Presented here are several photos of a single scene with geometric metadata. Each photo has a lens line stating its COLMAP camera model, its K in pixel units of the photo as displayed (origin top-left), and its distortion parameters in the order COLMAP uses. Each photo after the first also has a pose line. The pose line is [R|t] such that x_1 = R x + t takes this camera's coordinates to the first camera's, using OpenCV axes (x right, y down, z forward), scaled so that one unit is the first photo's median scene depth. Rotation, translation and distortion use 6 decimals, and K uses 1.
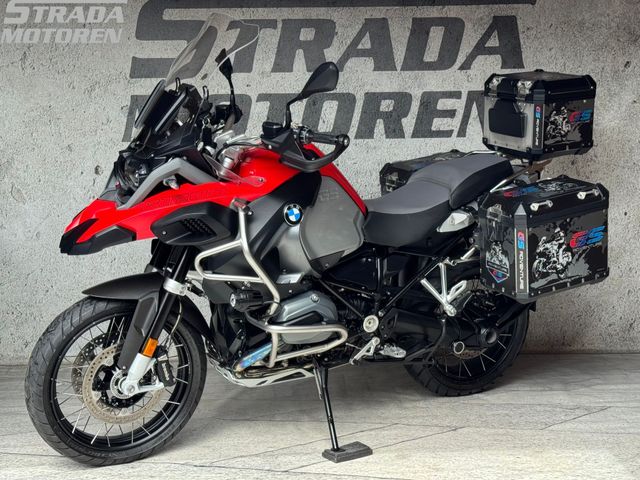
lens RADIAL K [[1030.9, 0, 319.7], [0, 1030.9, 237.3], [0, 0, 1]] dist [0.161385, 0.000000]
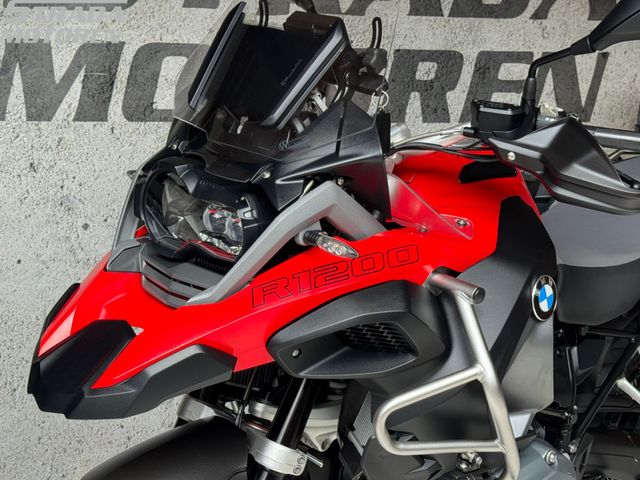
lens RADIAL K [[1030.9, 0, 324.6], [0, 1030.9, 240.6], [0, 0, 1]] dist [0.161385, 0.000000]
pose [[0.956880, -0.016506, 0.290013, -0.235825], [0.006021, 0.999297, 0.037011, -0.060372], [-0.290420, -0.033669, 0.956307, 0.519370]]
